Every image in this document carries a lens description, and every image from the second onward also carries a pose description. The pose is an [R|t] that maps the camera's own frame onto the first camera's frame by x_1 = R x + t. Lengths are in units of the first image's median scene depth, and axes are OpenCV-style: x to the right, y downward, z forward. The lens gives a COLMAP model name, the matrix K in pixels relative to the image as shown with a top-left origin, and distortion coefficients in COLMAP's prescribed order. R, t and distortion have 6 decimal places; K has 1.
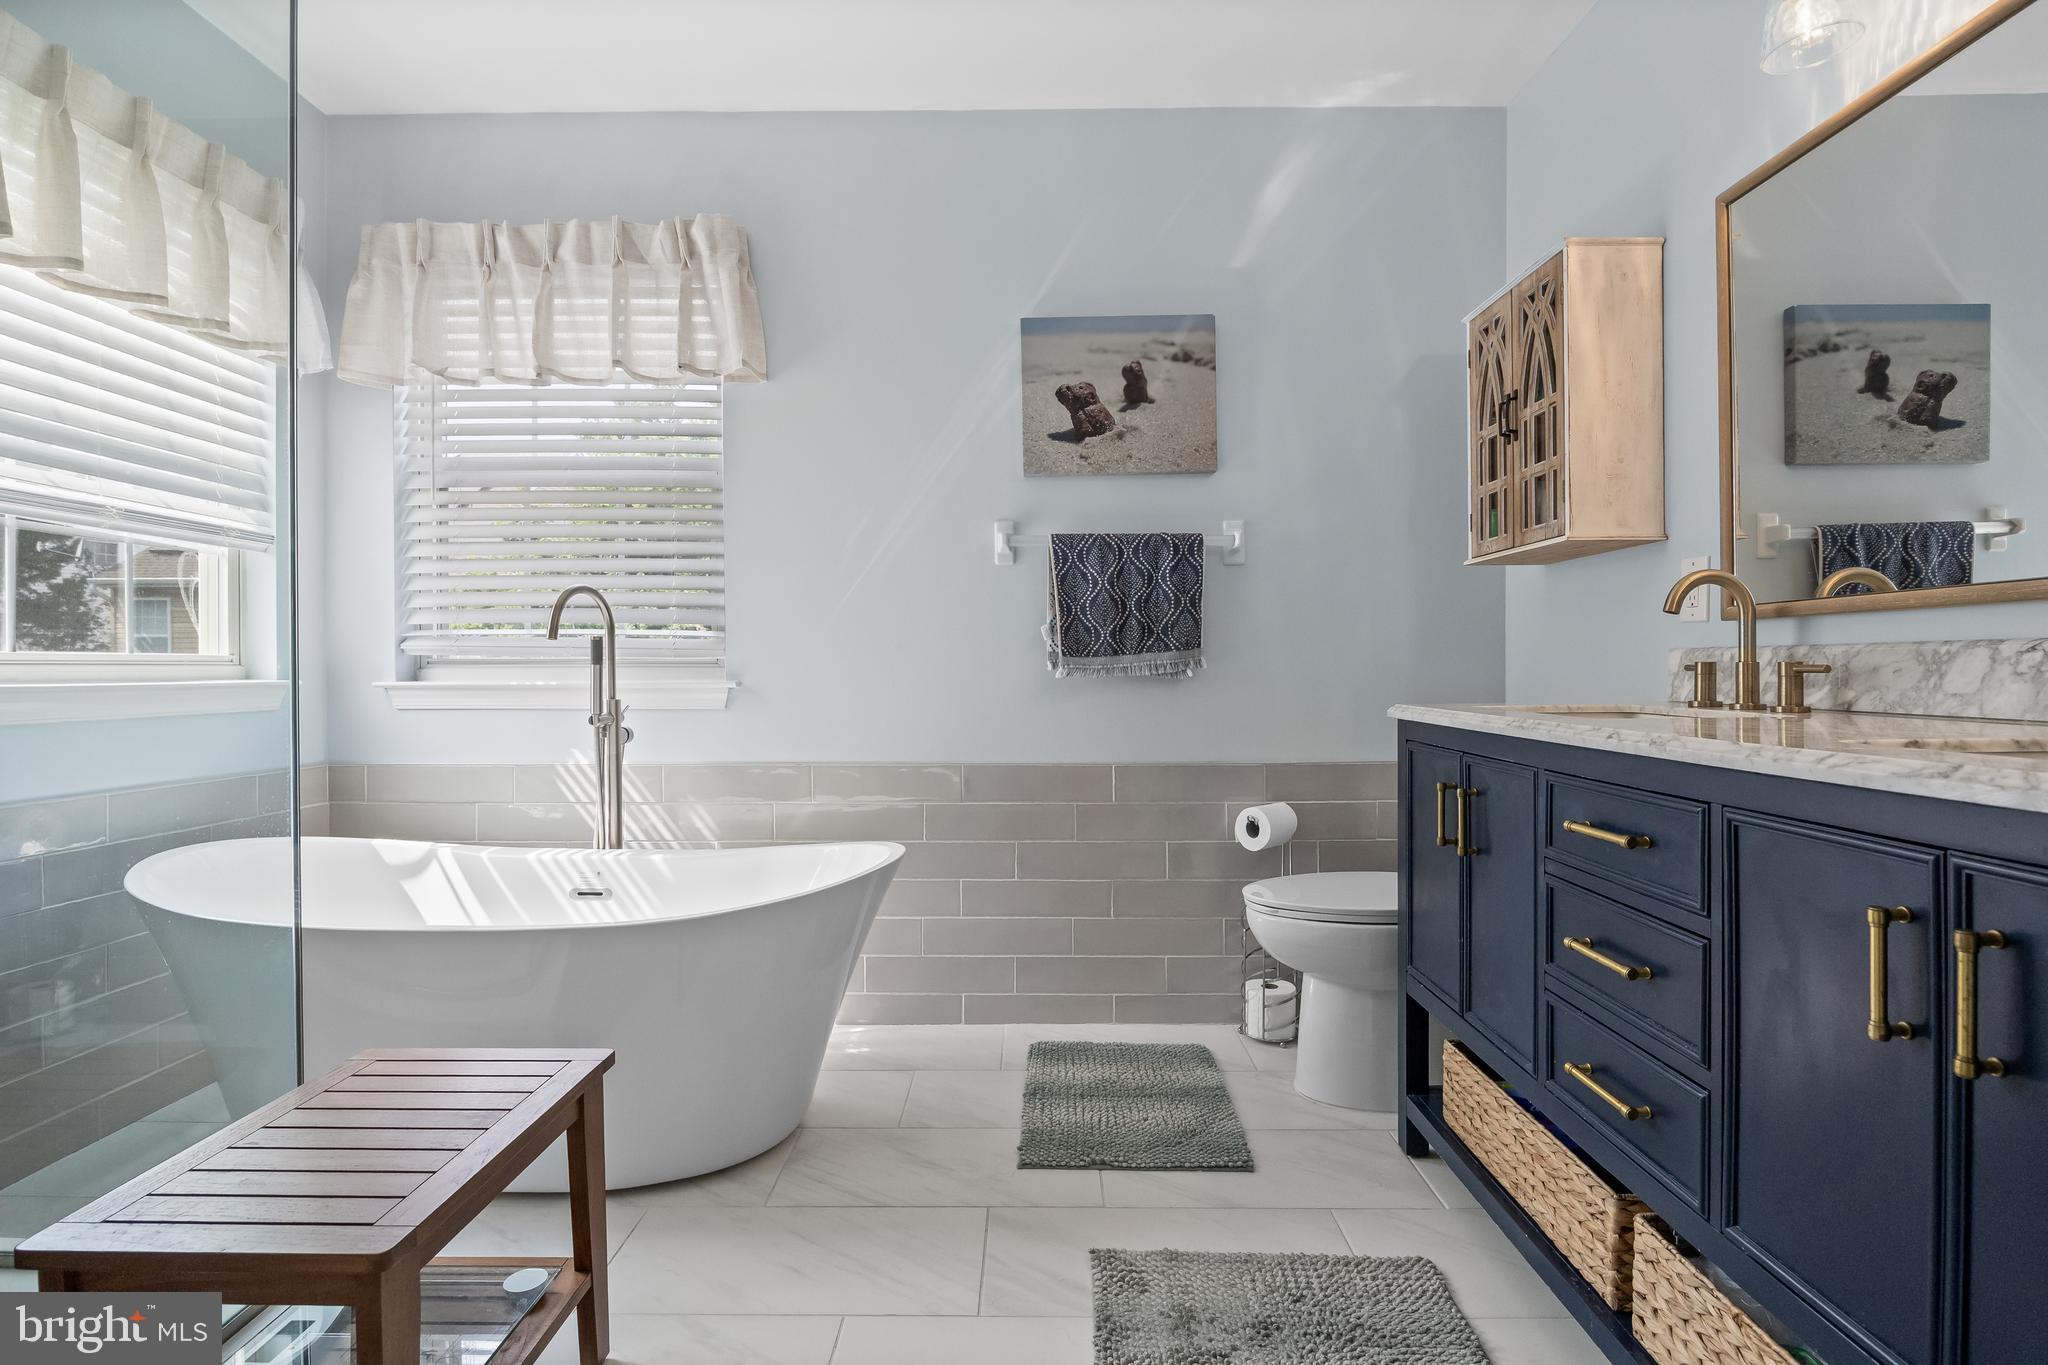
lens RADIAL K [[1026.0, 0, 1022.7], [0, 1026.0, 677.2], [0, 0, 1]] dist [-0.005647, -0.000839]
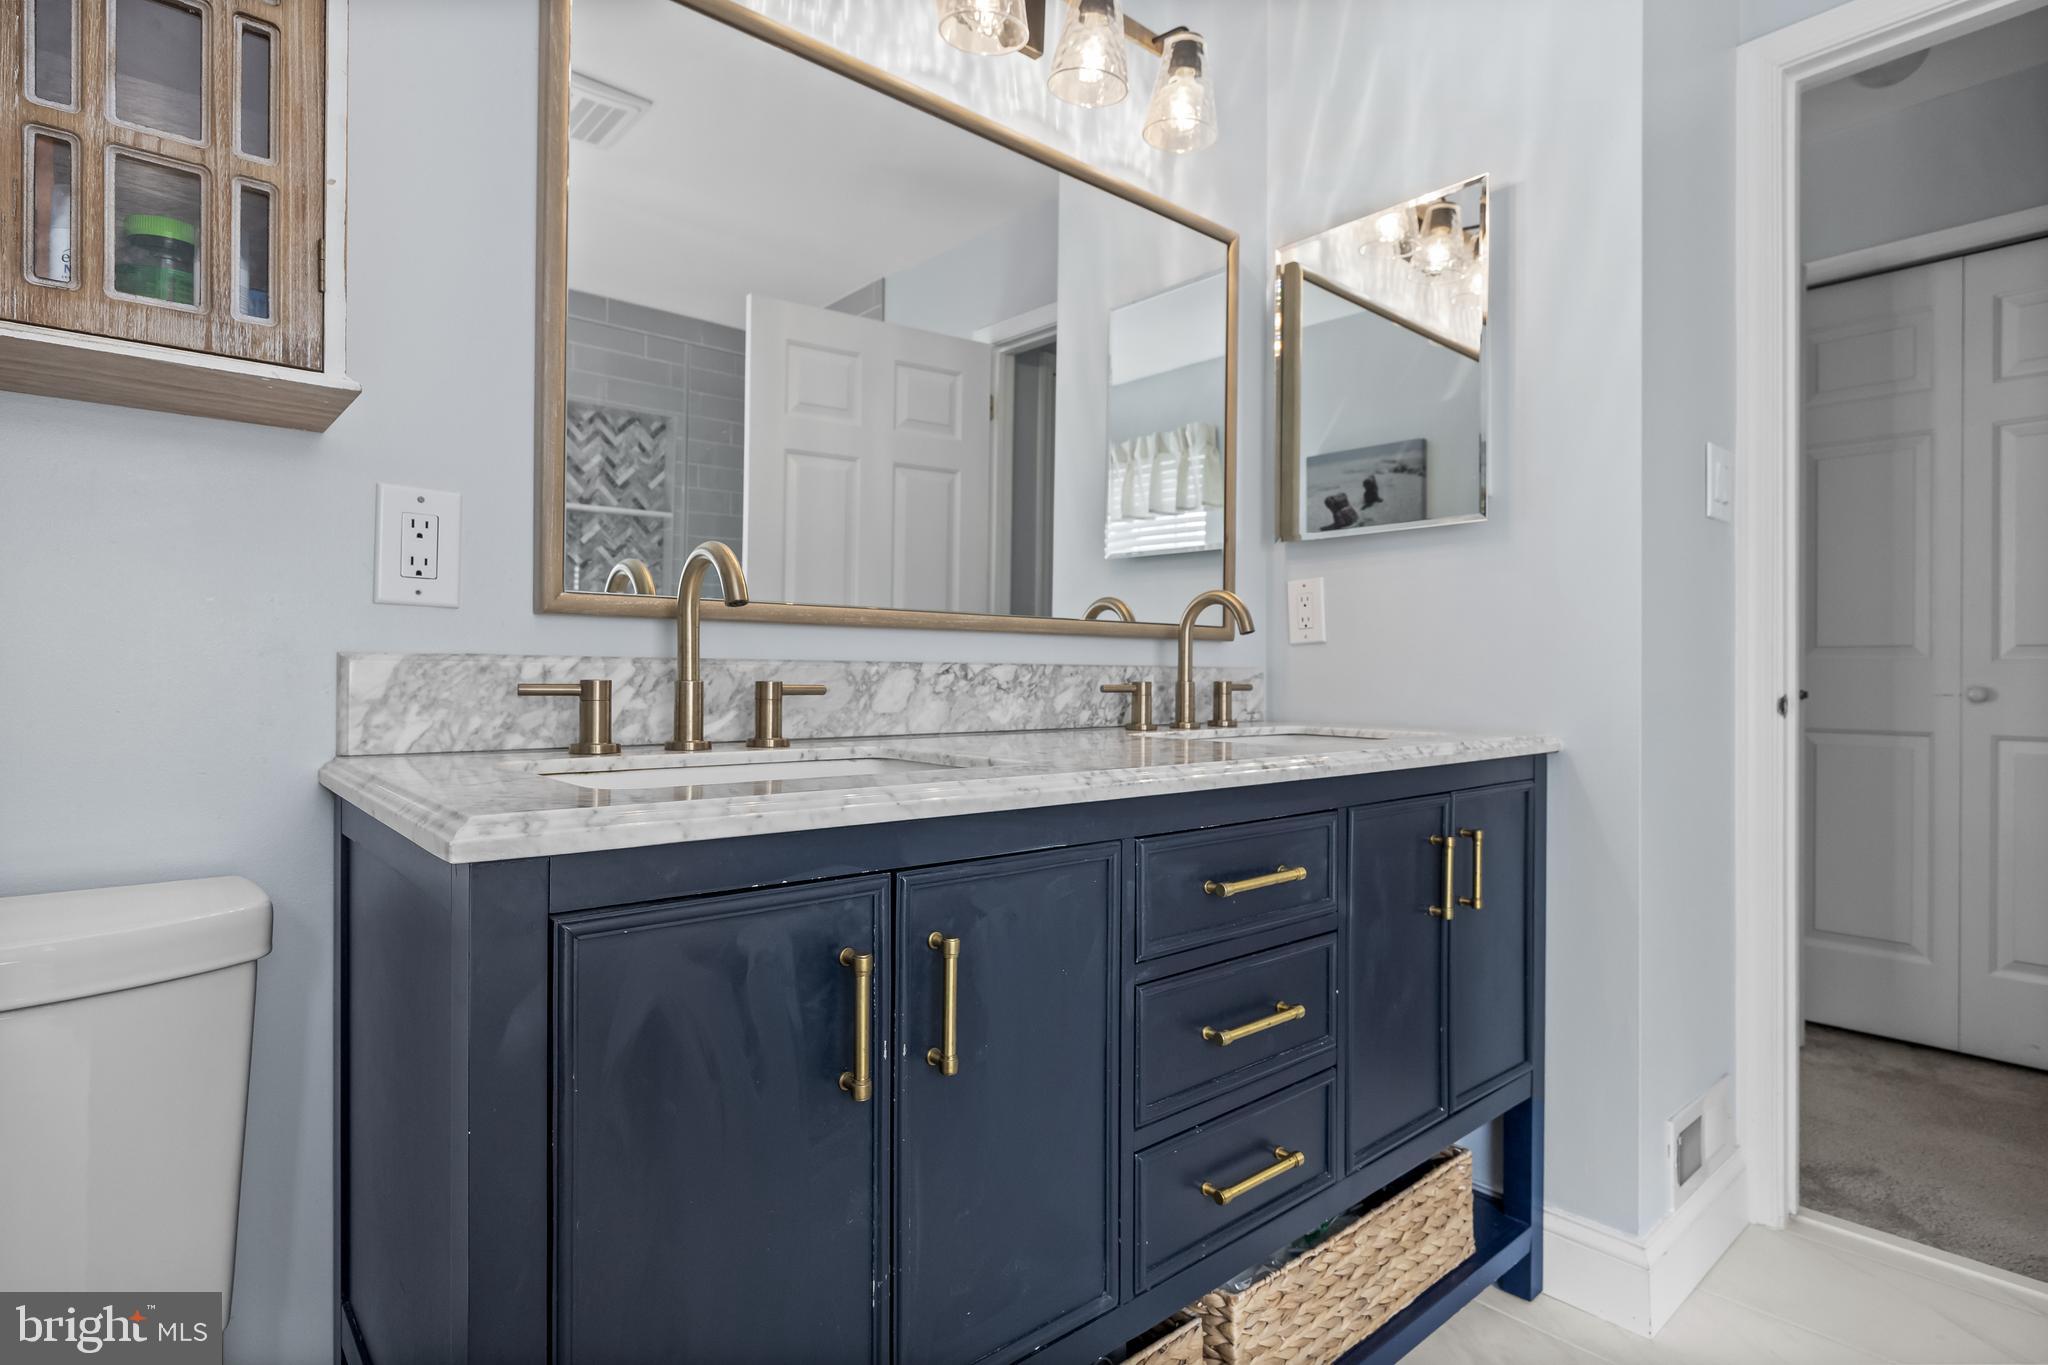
lens RADIAL K [[1026.0, 0, 1020.5], [0, 1026.0, 679.8], [0, 0, 1]] dist [-0.005647, -0.000839]
pose [[-0.662063, 0.002427, 0.749444, 0.047777], [0.007336, 0.999968, 0.003243, -0.019689], [-0.749412, 0.007645, -0.662060, 1.569001]]
